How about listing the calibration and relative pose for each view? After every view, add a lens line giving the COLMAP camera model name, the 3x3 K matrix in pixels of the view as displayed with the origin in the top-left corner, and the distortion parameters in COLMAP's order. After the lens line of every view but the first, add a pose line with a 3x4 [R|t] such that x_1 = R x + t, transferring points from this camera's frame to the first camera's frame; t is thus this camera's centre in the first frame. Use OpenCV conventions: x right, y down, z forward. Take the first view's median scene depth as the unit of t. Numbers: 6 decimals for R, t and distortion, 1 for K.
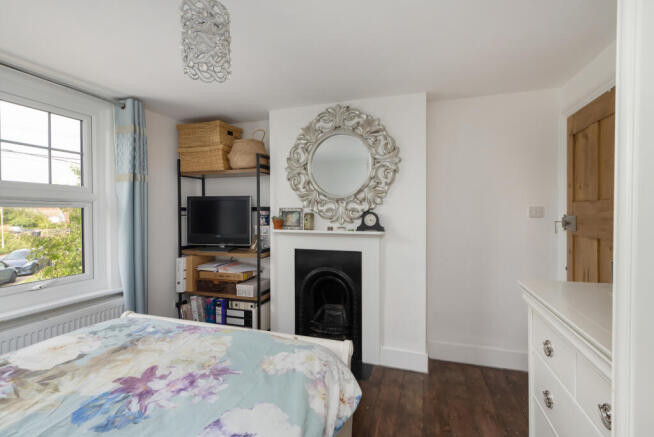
lens RADIAL K [[301.6, 0, 326.3], [0, 301.6, 215.8], [0, 0, 1]] dist [-0.001976, -0.000438]
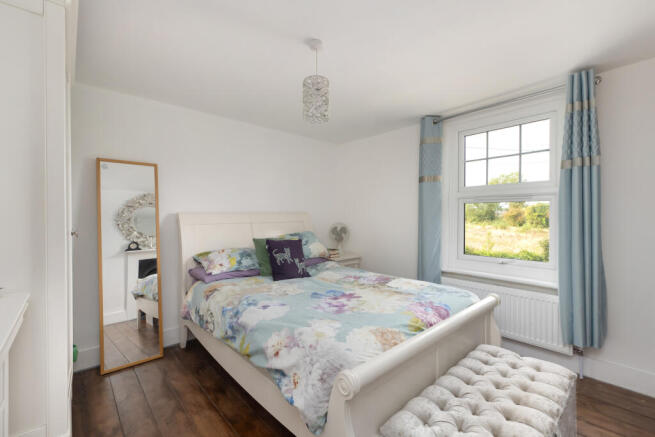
lens RADIAL K [[278.1, 0, 333.9], [0, 278.1, 217.4], [0, 0, 1]] dist [0.000199, -0.000139]
pose [[-0.473035, 0.004227, -0.881033, 0.720938], [-0.013946, 0.999827, 0.012285, 0.052511], [0.880933, 0.018098, -0.472895, 1.405840]]
